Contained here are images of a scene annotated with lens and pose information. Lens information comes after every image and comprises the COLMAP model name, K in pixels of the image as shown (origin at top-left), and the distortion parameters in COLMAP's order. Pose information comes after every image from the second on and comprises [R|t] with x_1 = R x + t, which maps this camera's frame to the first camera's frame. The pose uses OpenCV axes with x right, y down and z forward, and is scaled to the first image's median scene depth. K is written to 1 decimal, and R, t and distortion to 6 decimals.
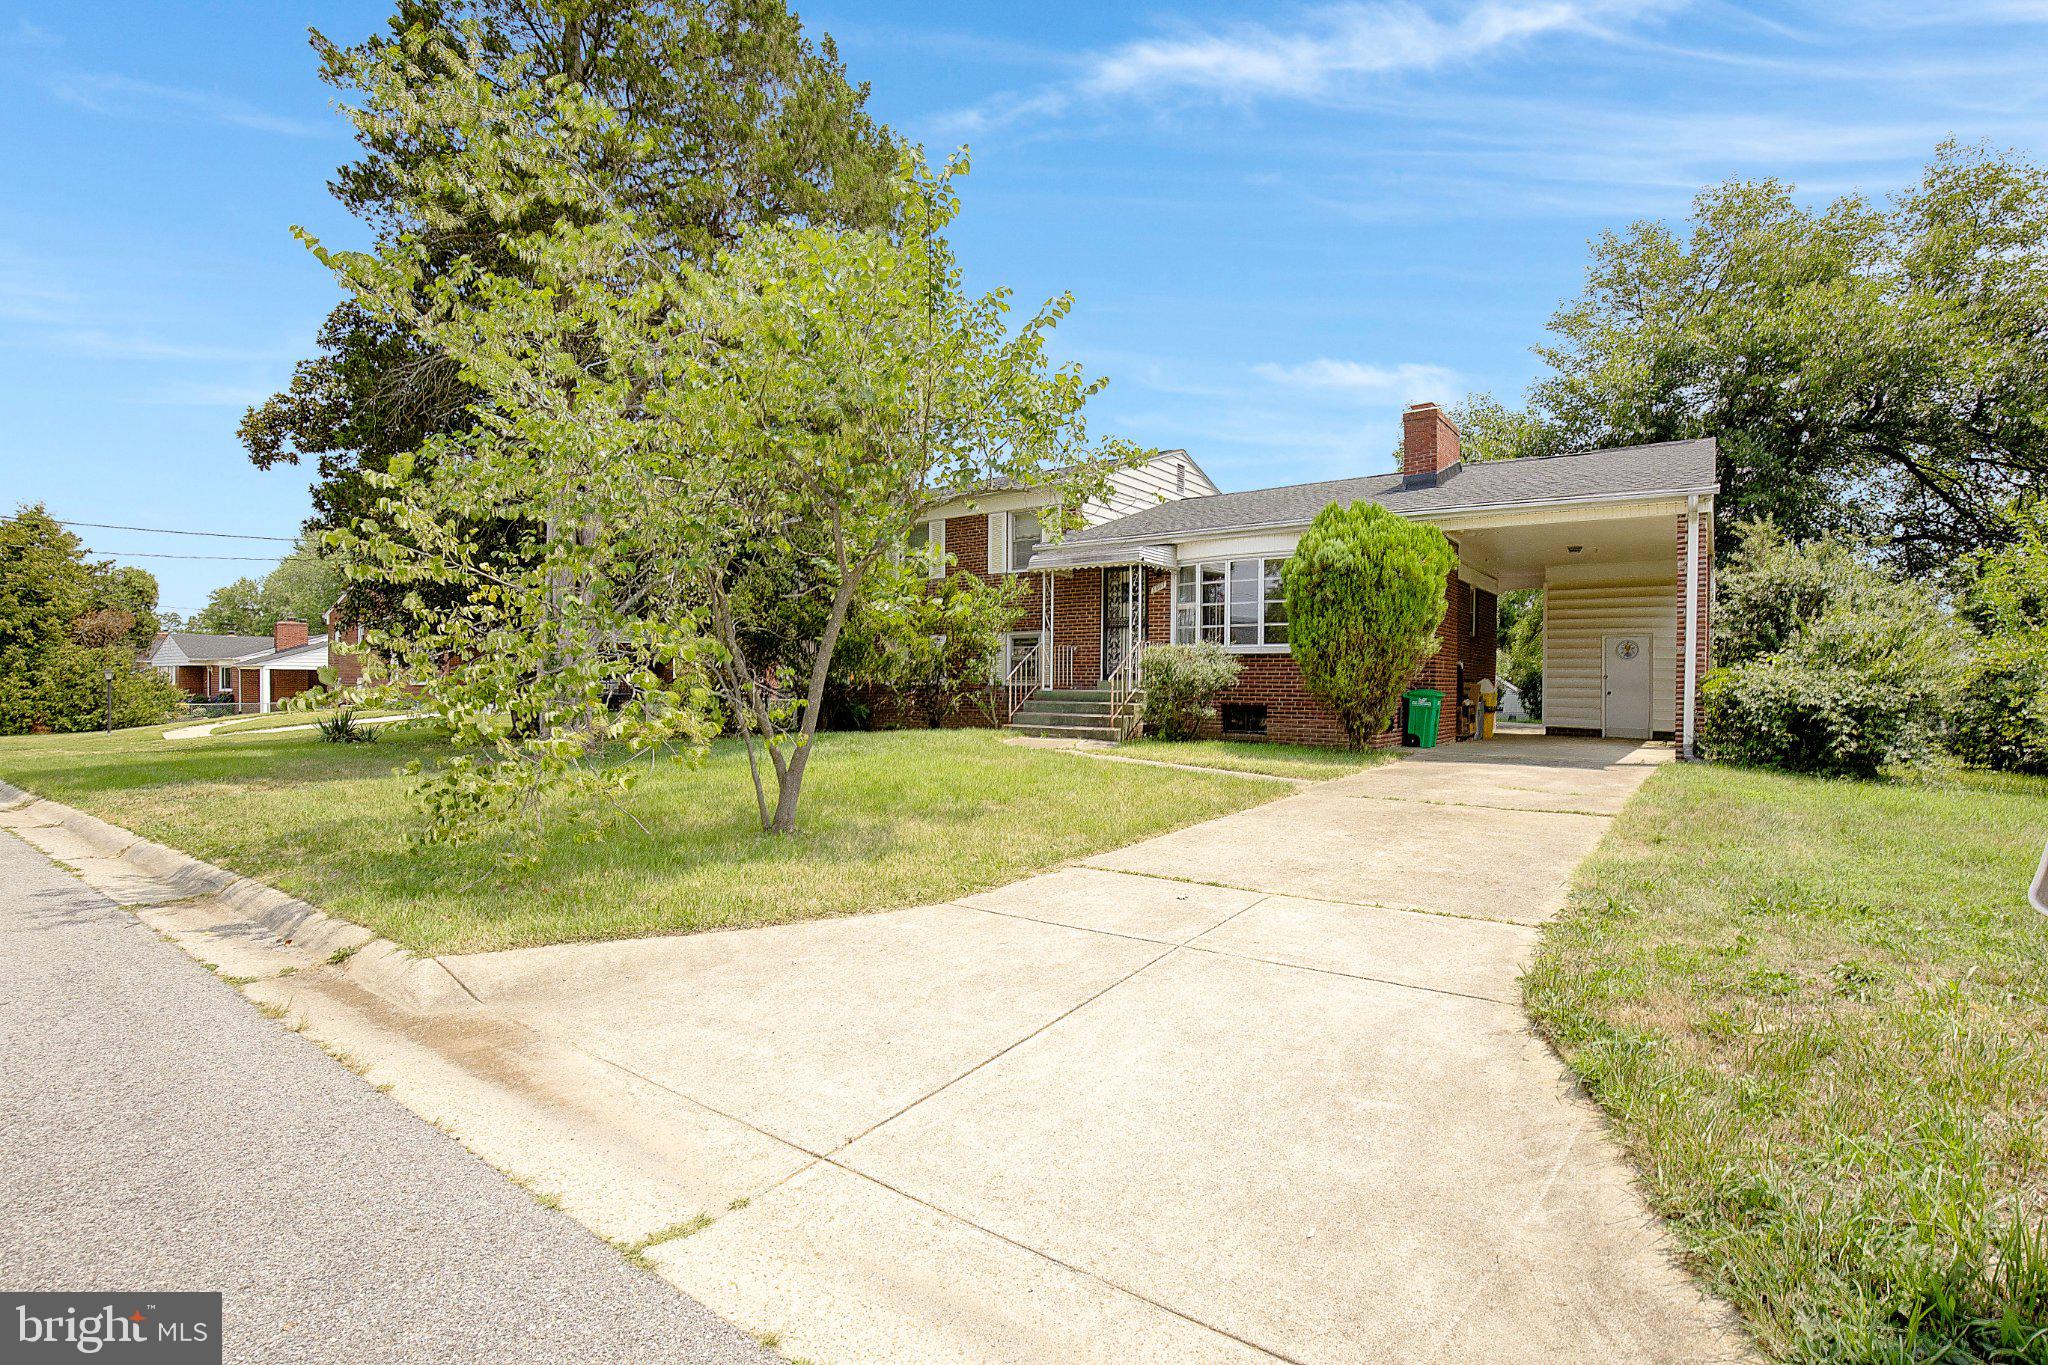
lens RADIAL K [[930.1, 0, 1055.1], [0, 930.1, 679.1], [0, 0, 1]] dist [-0.000046, -0.000214]
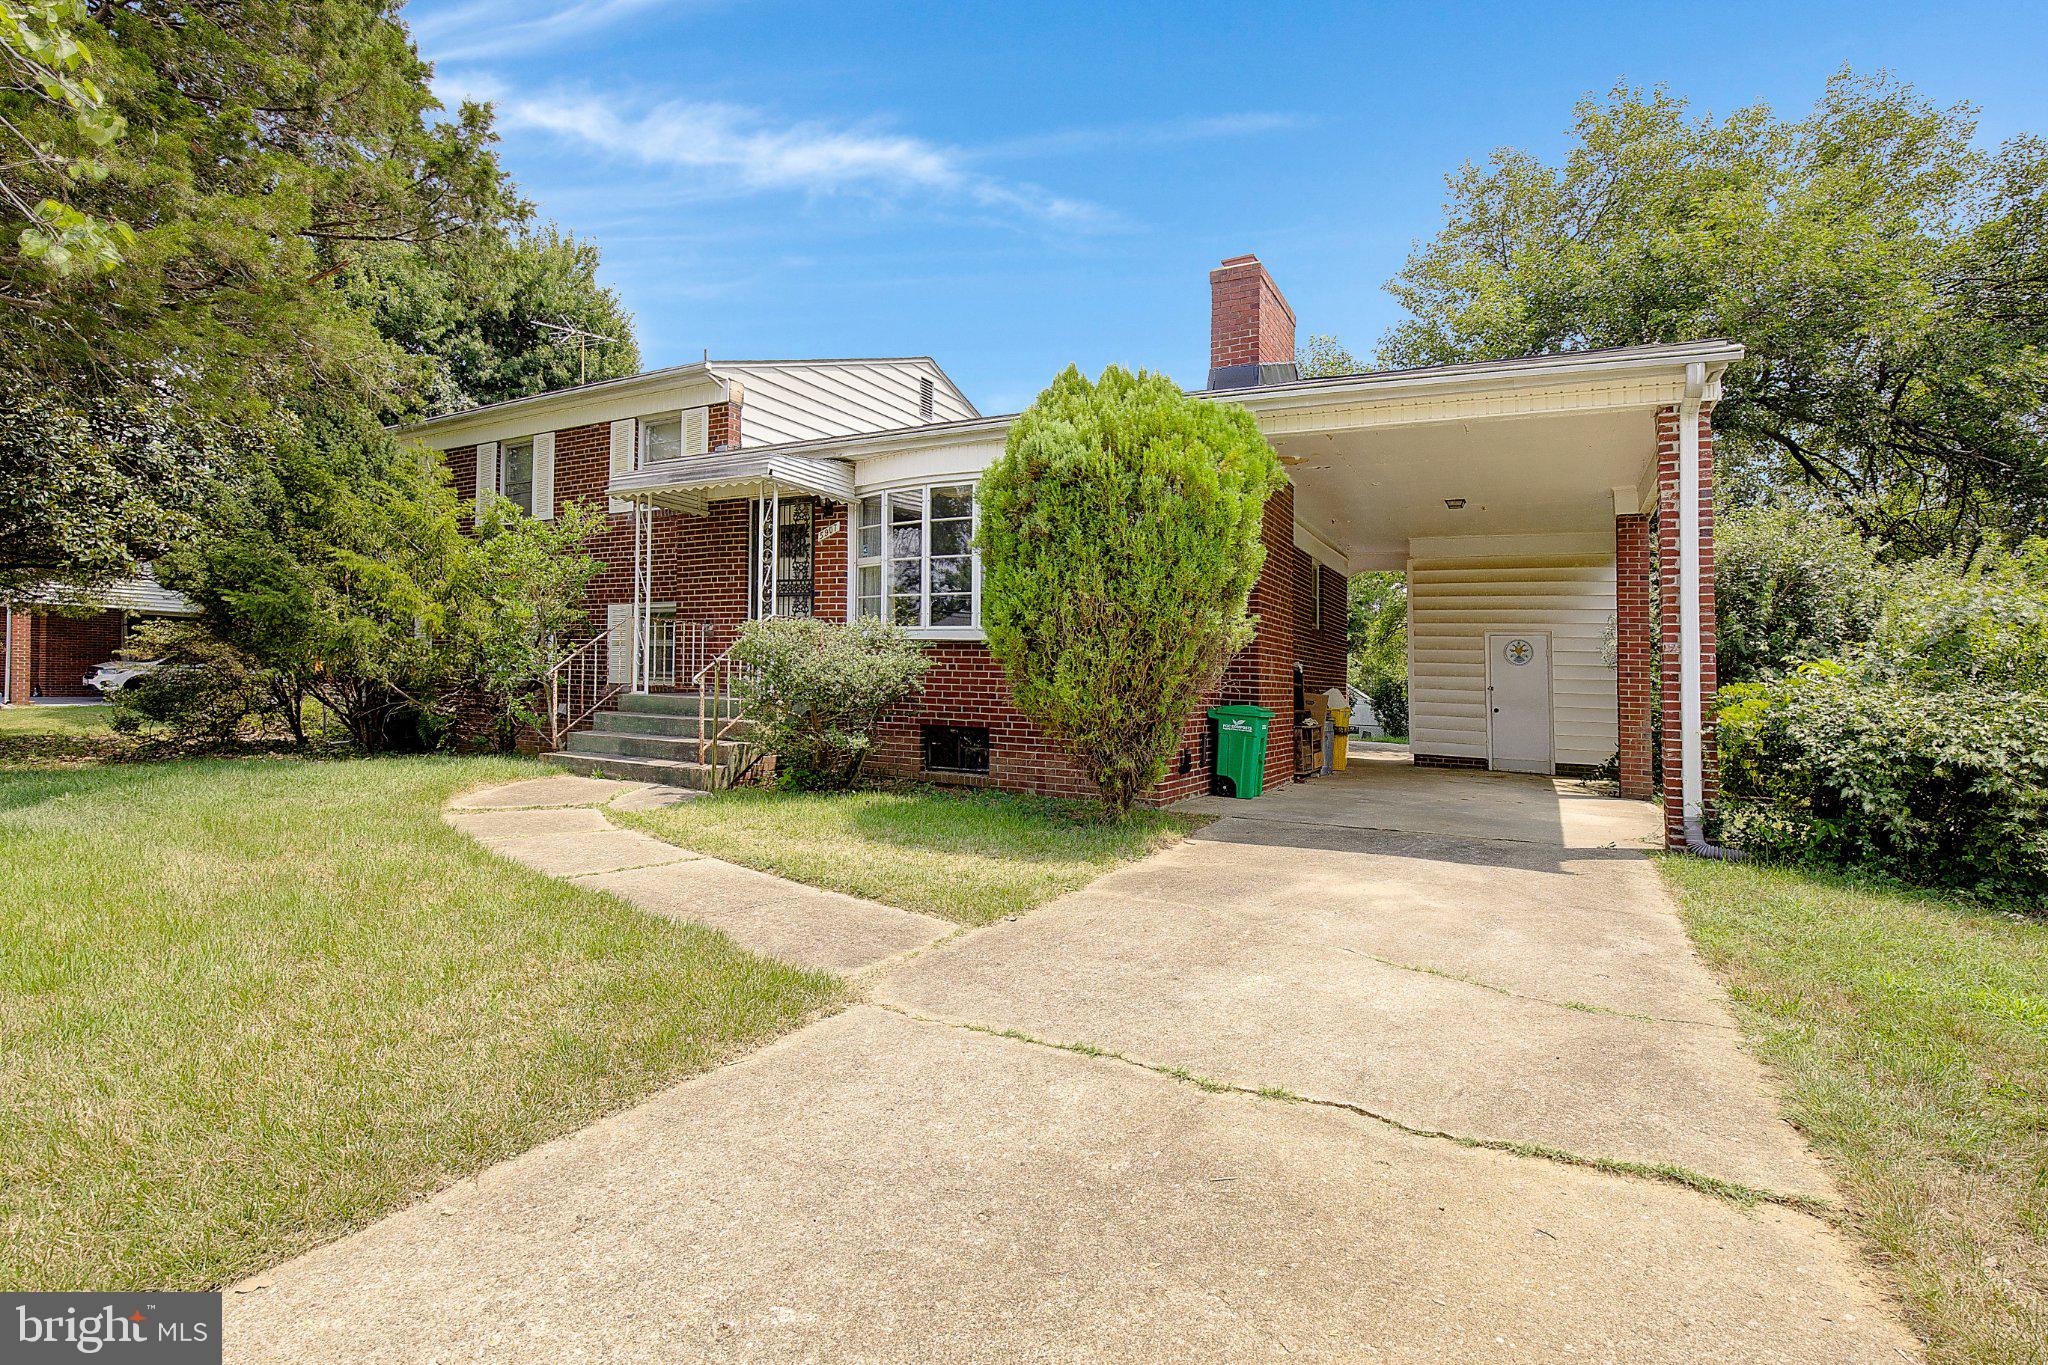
lens RADIAL K [[944.0, 0, 1021.0], [0, 944.0, 612.6], [0, 0, 1]] dist [0.033479, 0.000222]
pose [[0.993210, 0.027450, 0.113052, 0.175975], [-0.019878, 0.997517, -0.067568, -0.005032], [-0.114626, 0.064862, 0.991289, 0.381600]]
